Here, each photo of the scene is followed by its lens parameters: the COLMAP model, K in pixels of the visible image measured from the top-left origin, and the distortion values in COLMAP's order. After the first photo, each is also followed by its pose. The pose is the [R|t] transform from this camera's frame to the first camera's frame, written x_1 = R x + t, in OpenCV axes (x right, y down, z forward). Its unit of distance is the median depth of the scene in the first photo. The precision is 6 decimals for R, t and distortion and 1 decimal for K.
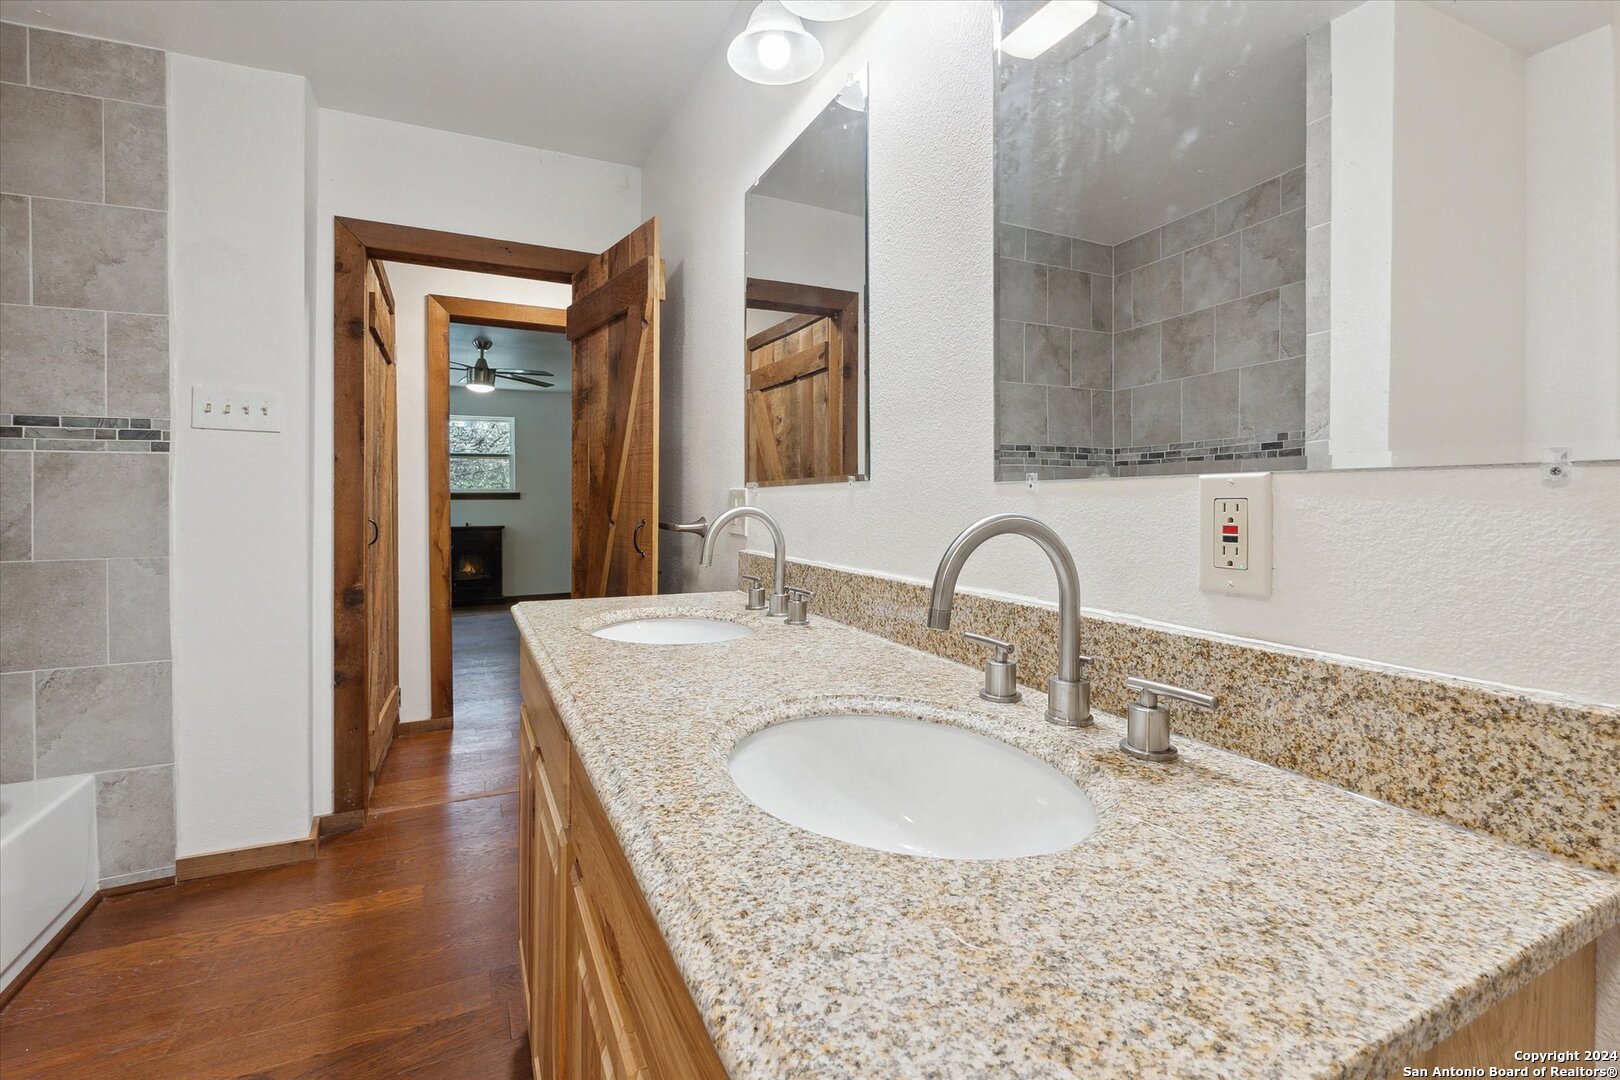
lens RADIAL K [[709.1, 0, 802.3], [0, 709.1, 500.3], [0, 0, 1]] dist [-0.006623, -0.000344]
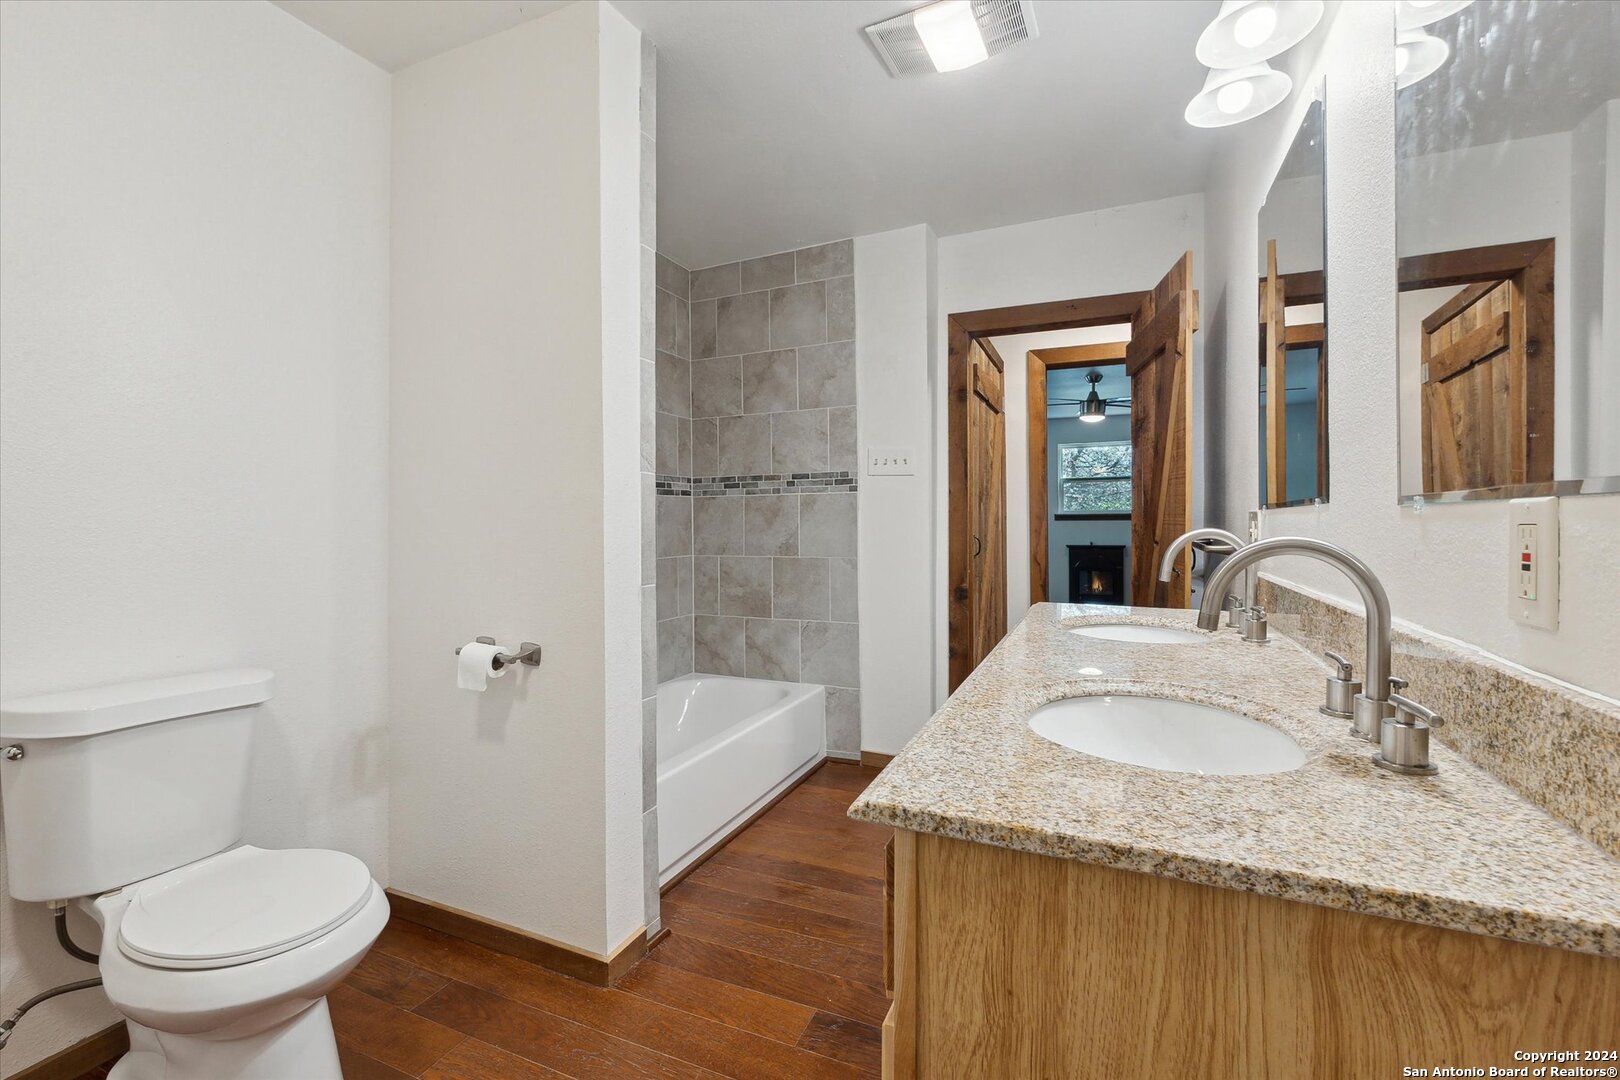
lens RADIAL K [[709.1, 0, 807.0], [0, 709.1, 531.5], [0, 0, 1]] dist [-0.006623, -0.000344]
pose [[0.647968, 0.010578, -0.761595, 0.248115], [0.001302, 0.999887, 0.014995, -0.002950], [0.761667, -0.010708, 0.647880, -0.120616]]
